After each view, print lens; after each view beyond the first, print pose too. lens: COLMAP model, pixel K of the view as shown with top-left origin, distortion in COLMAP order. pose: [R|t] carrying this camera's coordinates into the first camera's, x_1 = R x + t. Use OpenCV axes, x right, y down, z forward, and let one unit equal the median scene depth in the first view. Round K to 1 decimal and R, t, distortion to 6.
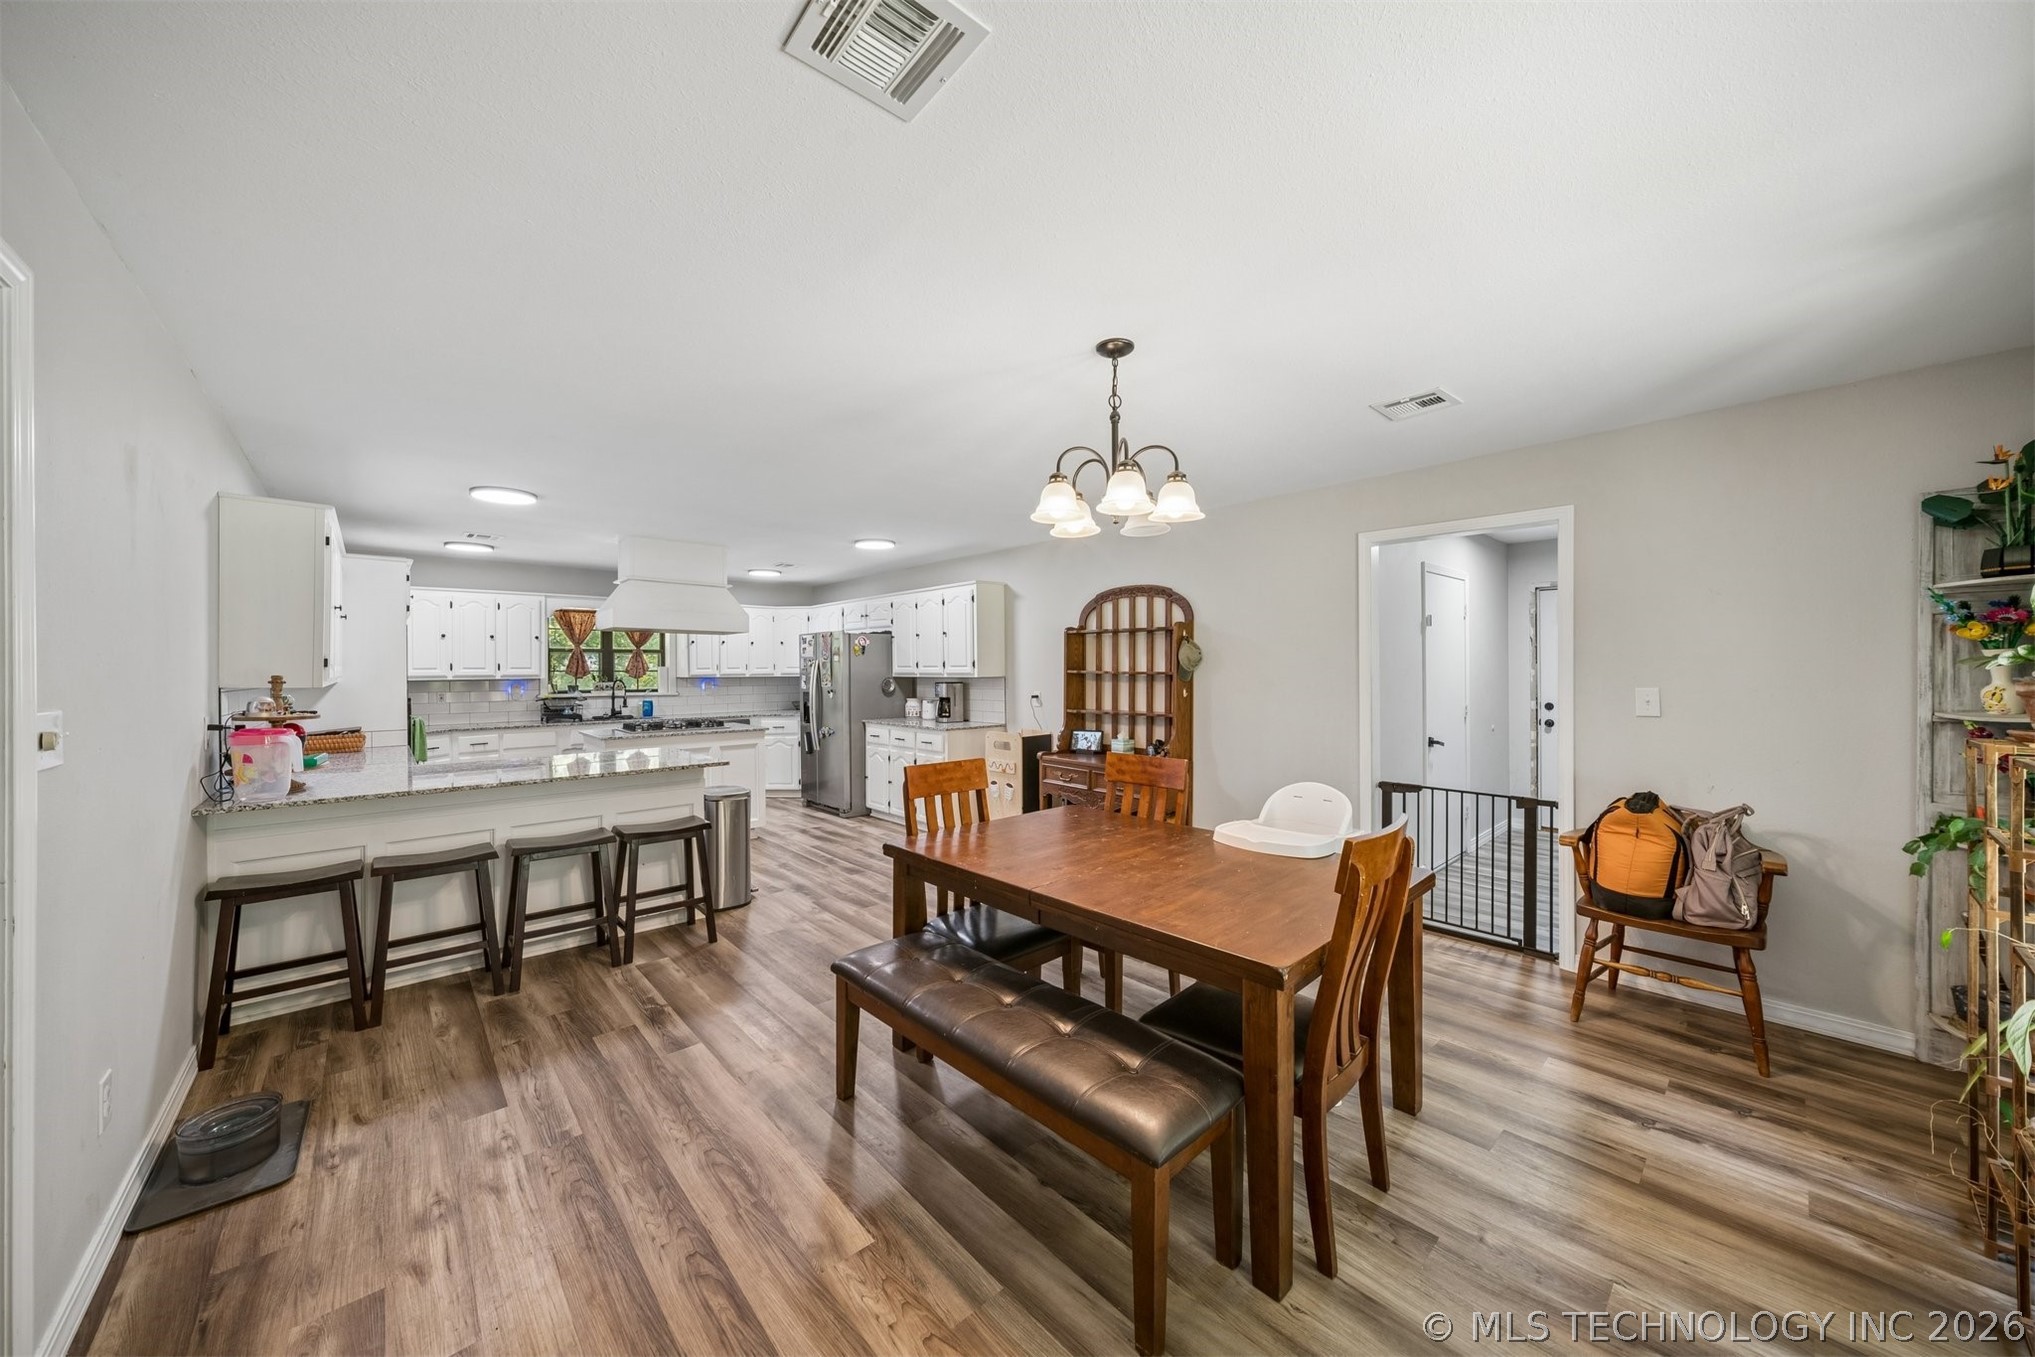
lens RADIAL K [[714.9, 0, 998.3], [0, 714.9, 675.8], [0, 0, 1]] dist [-0.007447, 0.001915]
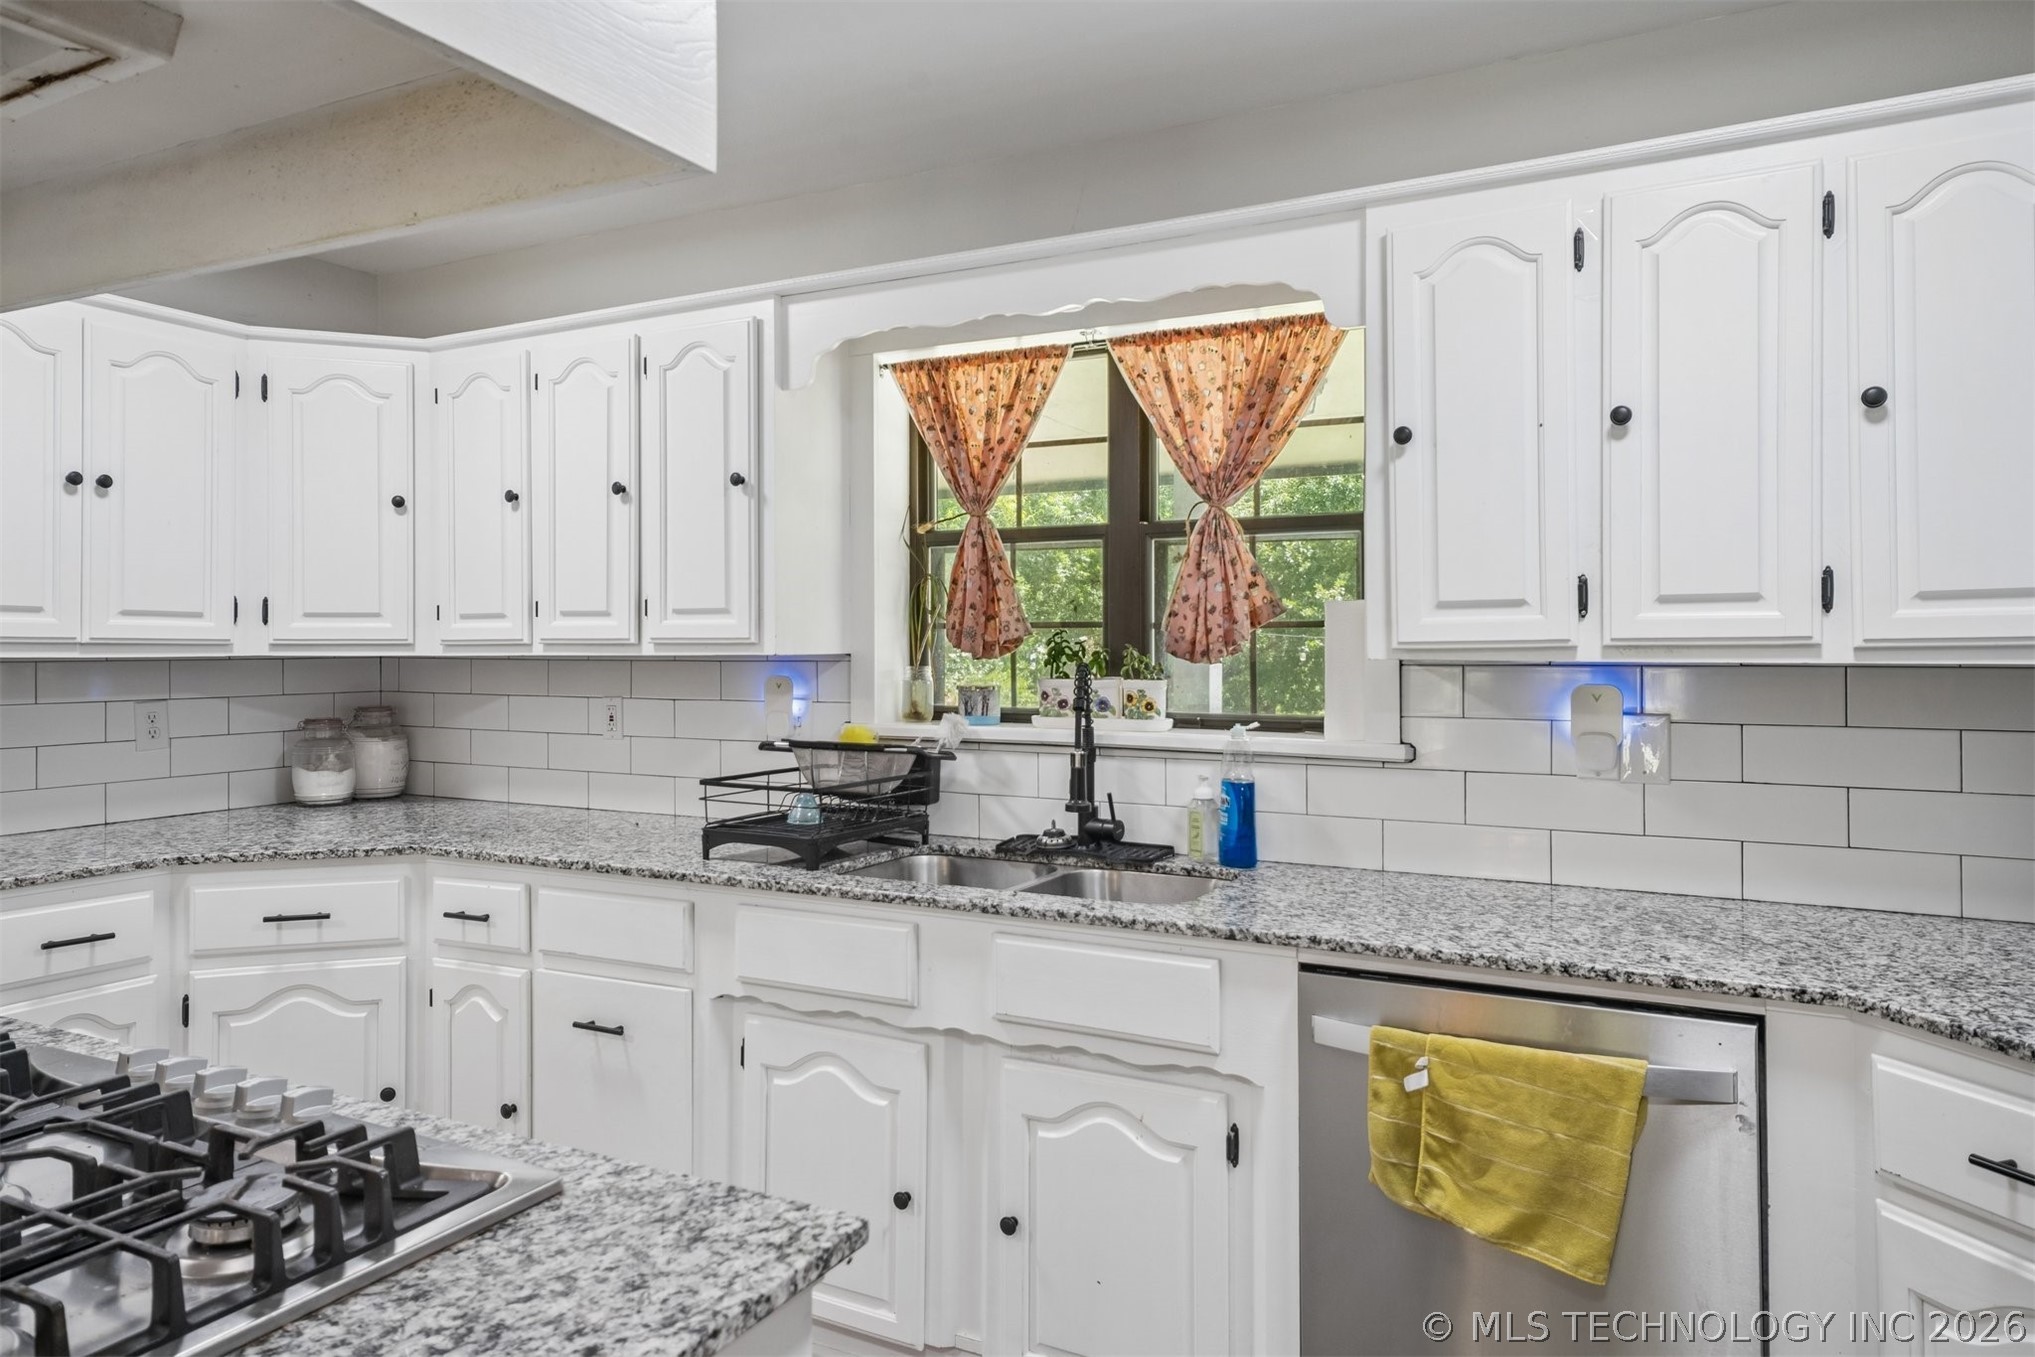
lens RADIAL K [[1337.2, 0, 987.1], [0, 1337.2, 632.2], [0, 0, 1]] dist [0.022357, -0.000145]
pose [[0.355181, -0.003260, -0.934792, -0.261255], [-0.009118, 0.999934, -0.006952, -0.001733], [0.934753, 0.010993, 0.355128, 1.143784]]
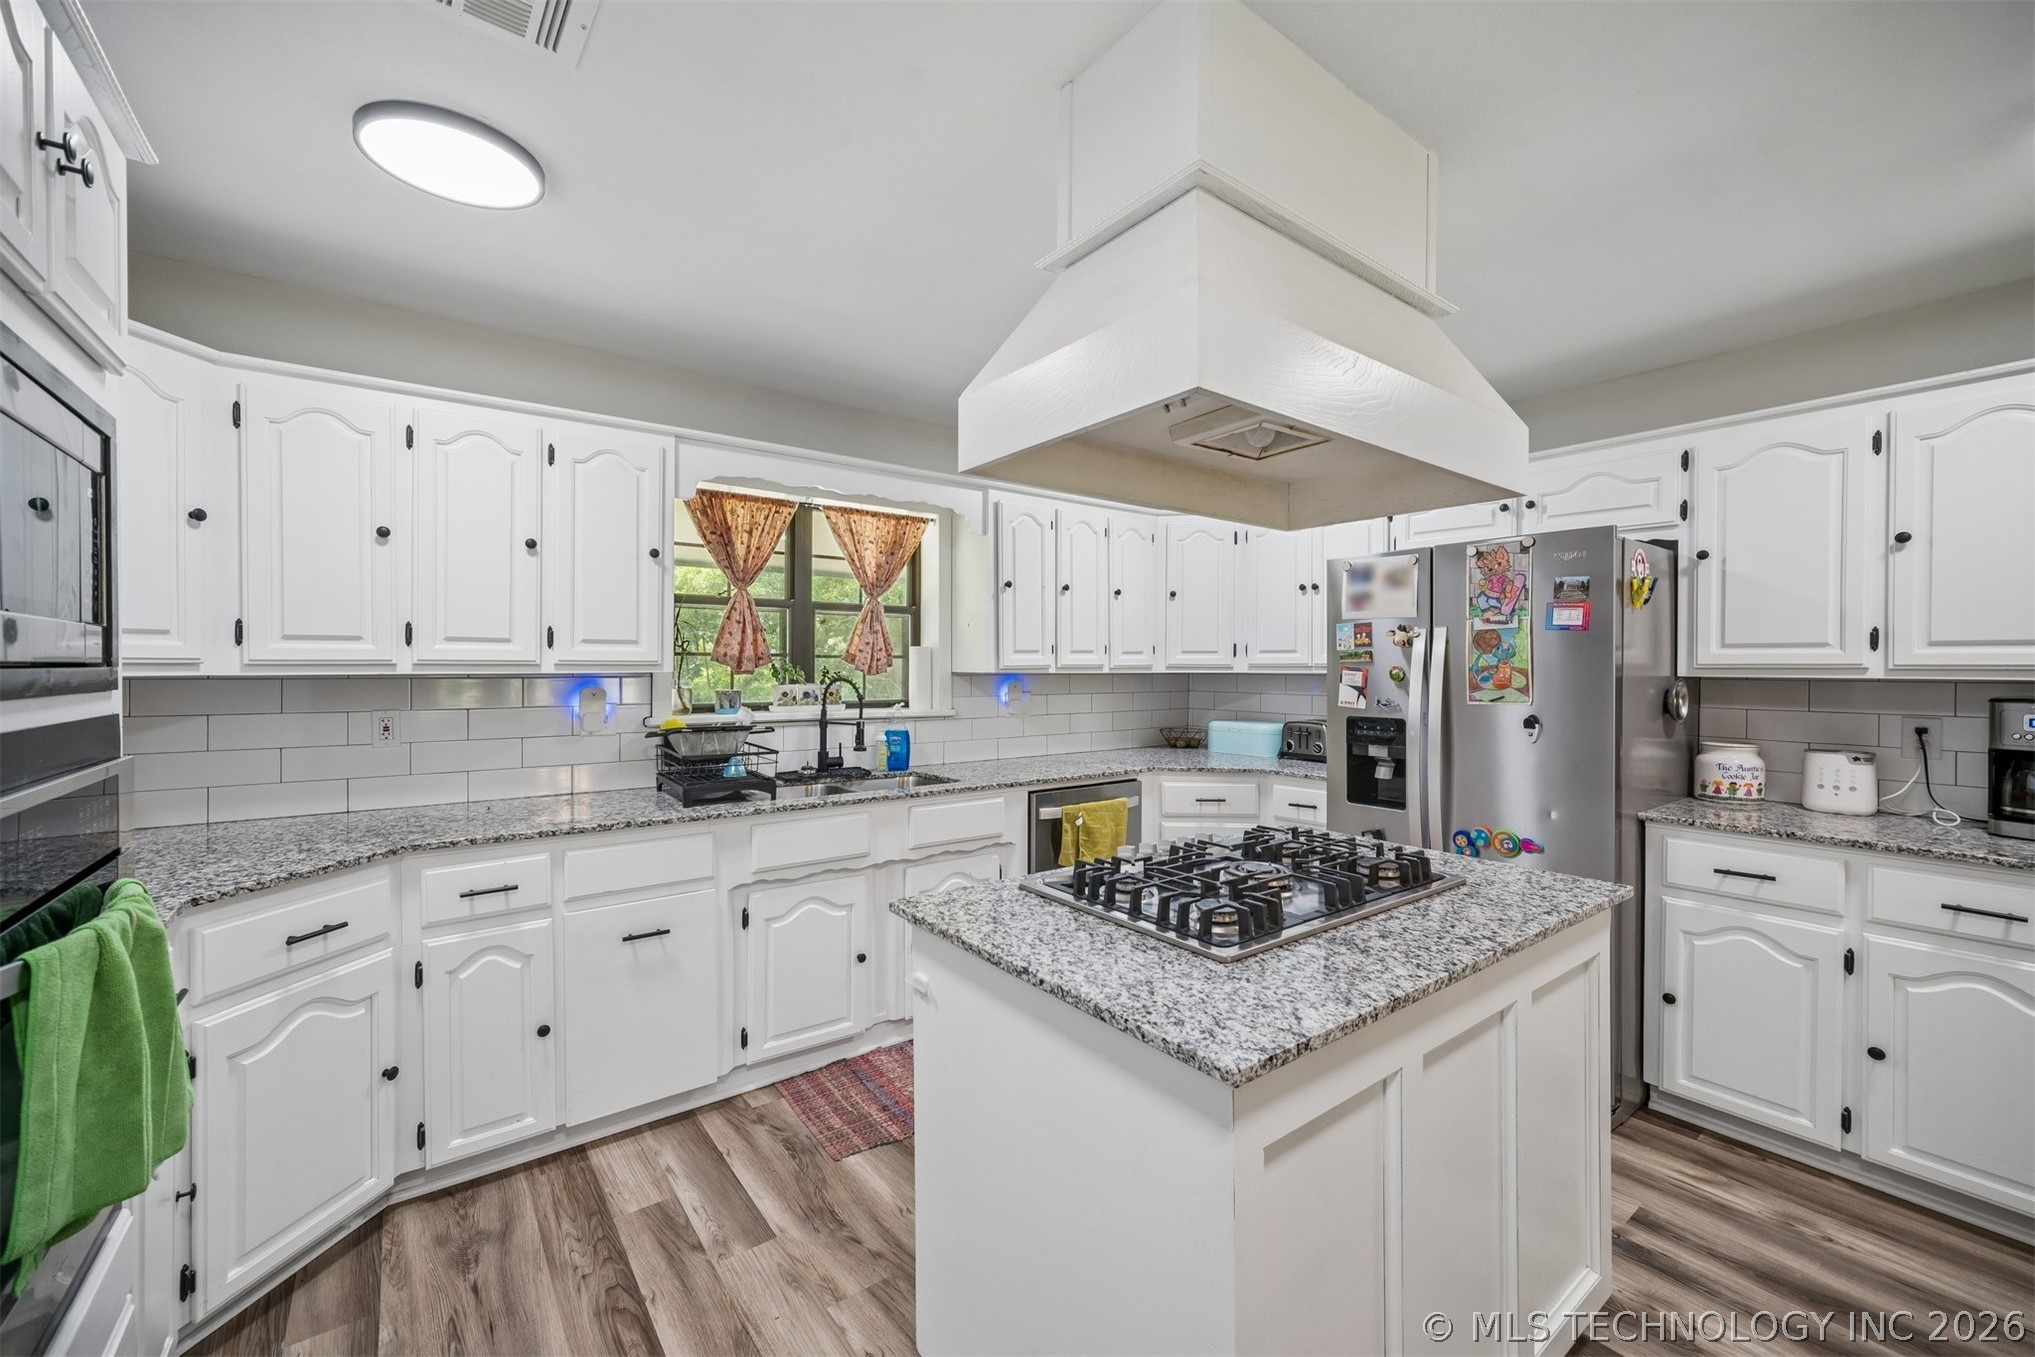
lens RADIAL K [[813.8, 0, 1006.6], [0, 813.8, 674.4], [0, 0, 1]] dist [-0.001284, 0.000361]
pose [[0.996982, 0.009170, -0.077087, -0.556167], [-0.009024, 0.999957, 0.002248, 0.002630], [0.077104, -0.001546, 0.997022, 0.773308]]
